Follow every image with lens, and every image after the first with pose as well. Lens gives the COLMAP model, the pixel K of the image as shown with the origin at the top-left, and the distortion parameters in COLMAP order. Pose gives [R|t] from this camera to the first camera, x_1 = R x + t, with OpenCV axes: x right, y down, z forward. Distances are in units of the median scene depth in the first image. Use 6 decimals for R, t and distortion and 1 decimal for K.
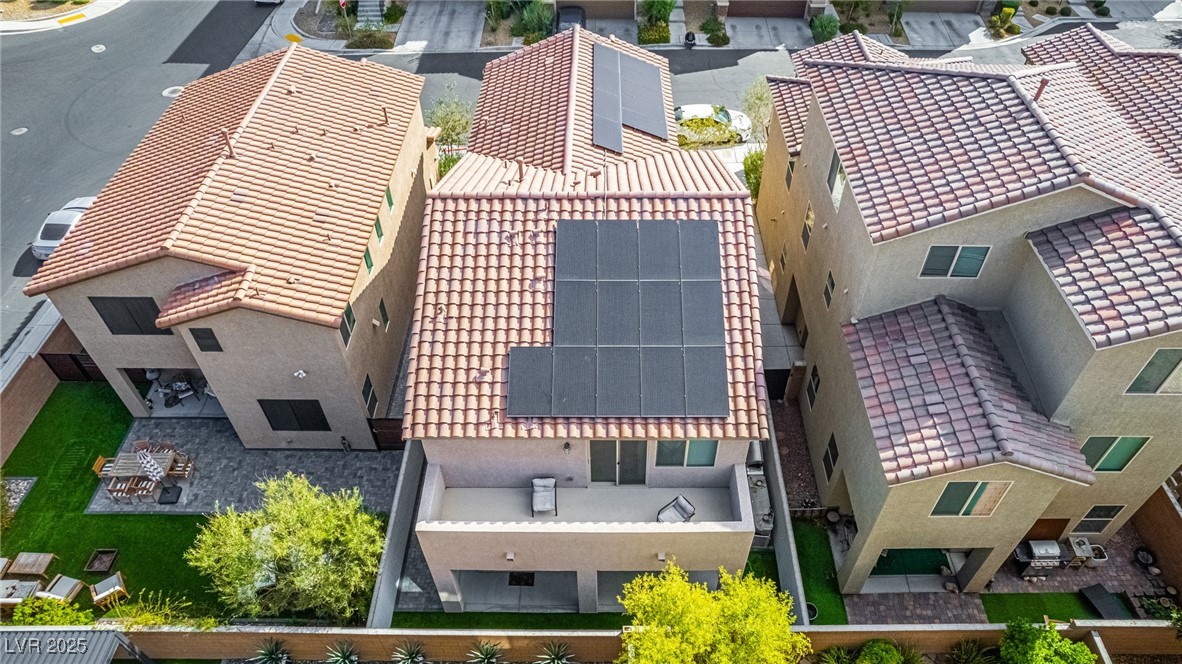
lens RADIAL K [[771.7, 0, 606.8], [0, 771.7, 331.4], [0, 0, 1]] dist [-0.080353, 0.072155]
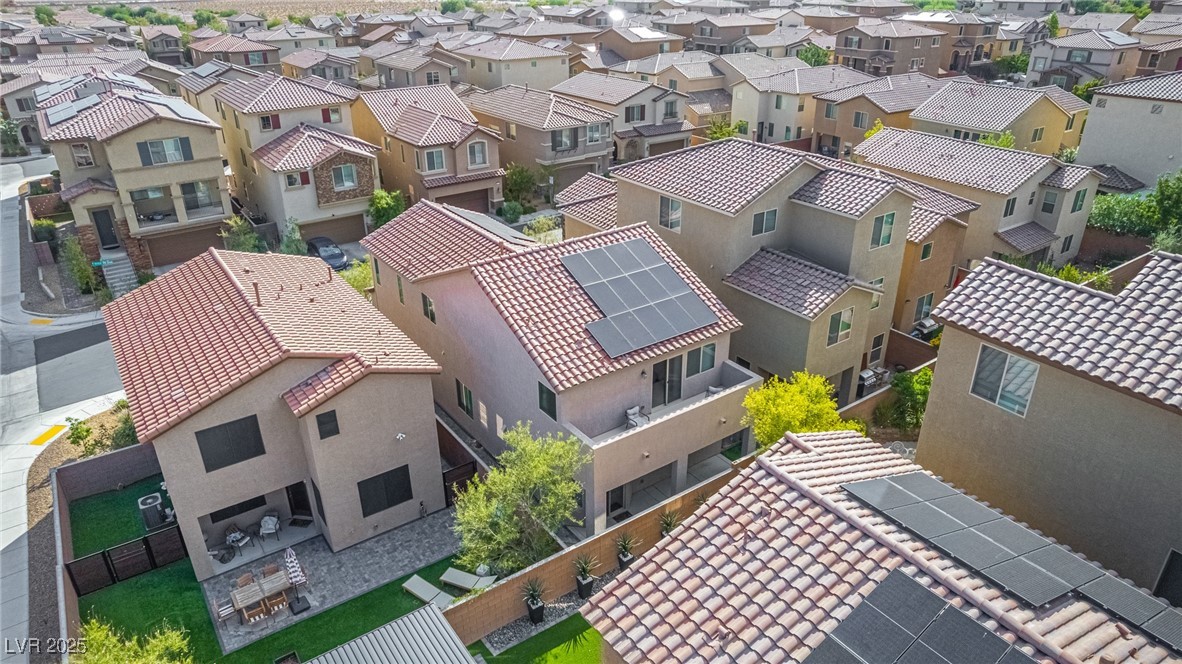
lens RADIAL K [[754.2, 0, 595.2], [0, 754.2, 334.3], [0, 0, 1]] dist [-0.076696, 0.061330]
pose [[0.811932, -0.261484, 0.521913, -0.823837], [0.422054, 0.880613, -0.215386, 0.338103], [-0.403283, 0.395154, 0.825358, -0.188404]]
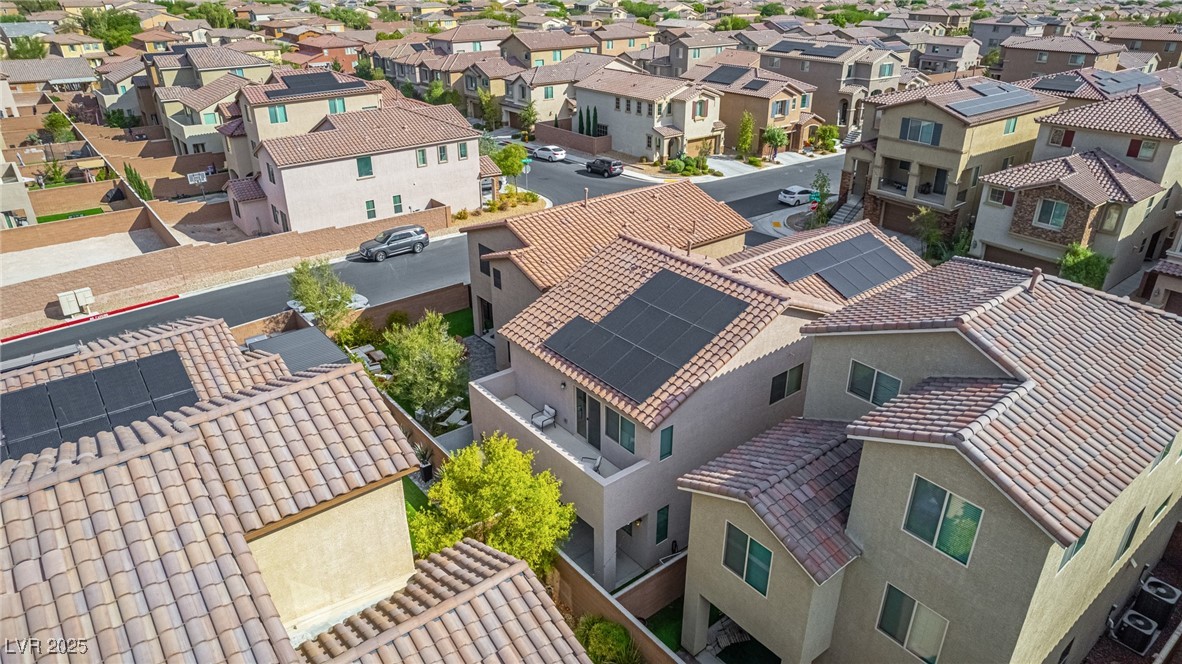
lens RADIAL K [[754.2, 0, 595.2], [0, 754.2, 334.3], [0, 0, 1]] dist [-0.076696, 0.061330]
pose [[0.628439, 0.342728, -0.698285, 0.881322], [-0.556399, 0.825393, -0.095631, 0.163340], [0.543584, 0.448624, 0.709403, -0.008402]]
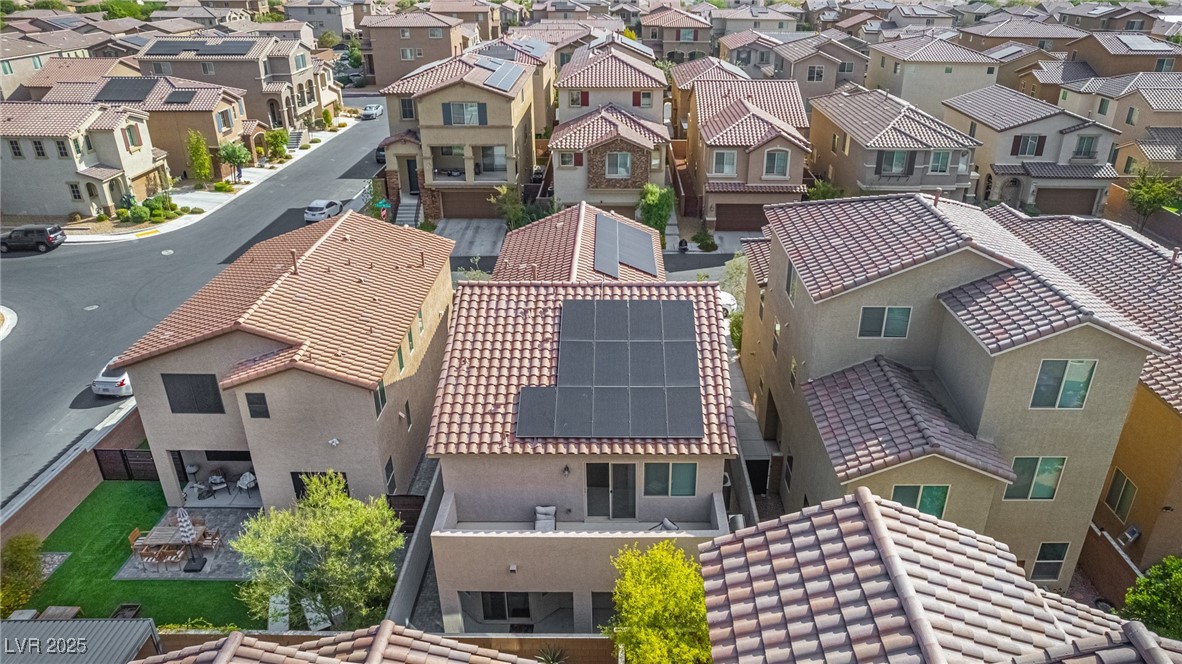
lens RADIAL K [[793.0, 0, 622.1], [0, 793.0, 333.5], [0, 0, 1]] dist [-0.077389, 0.069462]
pose [[0.999979, 0.001455, 0.006363, 0.022905], [0.000784, 0.940999, -0.338408, 0.339849], [-0.006480, 0.338405, 0.940978, -0.180677]]
